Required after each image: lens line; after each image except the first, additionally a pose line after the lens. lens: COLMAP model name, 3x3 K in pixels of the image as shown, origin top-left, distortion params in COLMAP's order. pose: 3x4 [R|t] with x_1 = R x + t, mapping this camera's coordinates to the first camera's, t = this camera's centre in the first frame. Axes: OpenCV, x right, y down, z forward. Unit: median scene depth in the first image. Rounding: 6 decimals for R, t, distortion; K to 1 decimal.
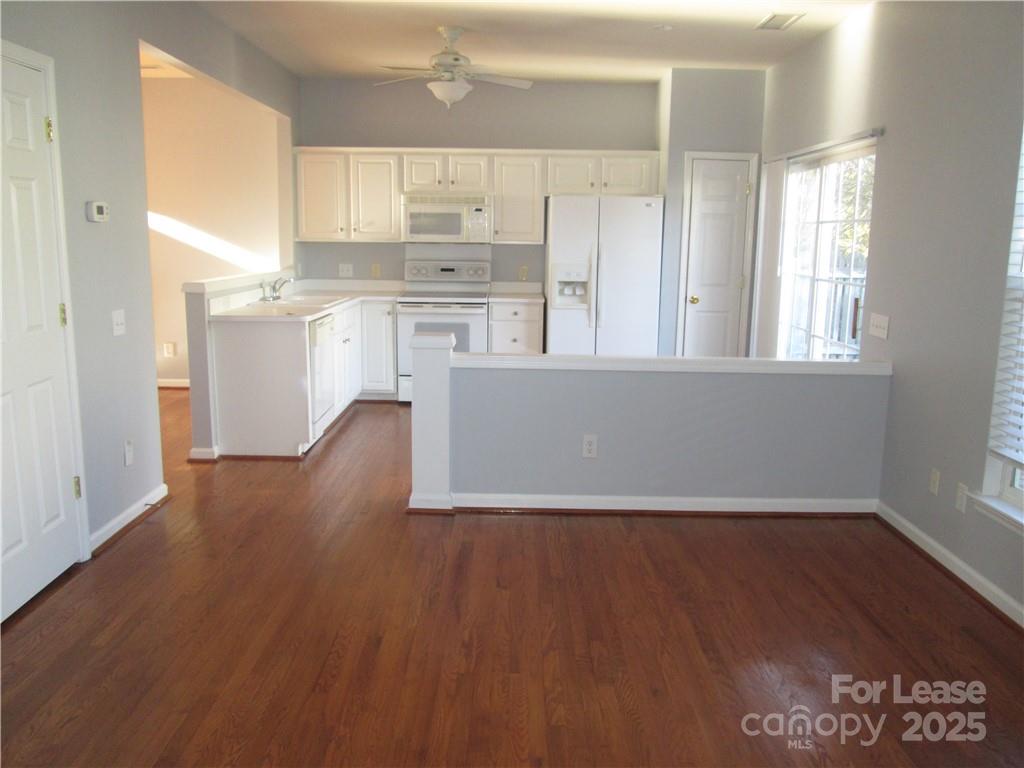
lens RADIAL K [[851.0, 0, 513.9], [0, 851.0, 387.6], [0, 0, 1]] dist [-0.044475, 0.014178]
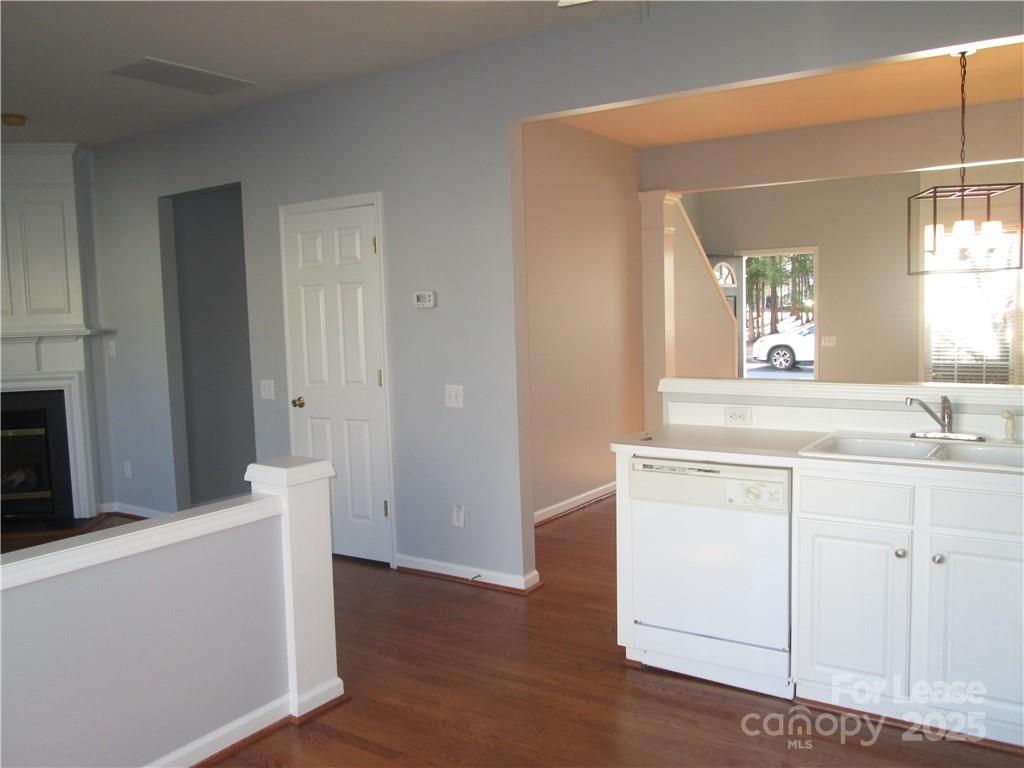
lens RADIAL K [[851.0, 0, 513.9], [0, 851.0, 387.6], [0, 0, 1]] dist [-0.044475, 0.014178]
pose [[-0.569272, 0.073978, -0.818814, 0.234872], [-0.133243, 0.974475, 0.180678, -0.177952], [0.811280, 0.211956, -0.544885, 1.002628]]
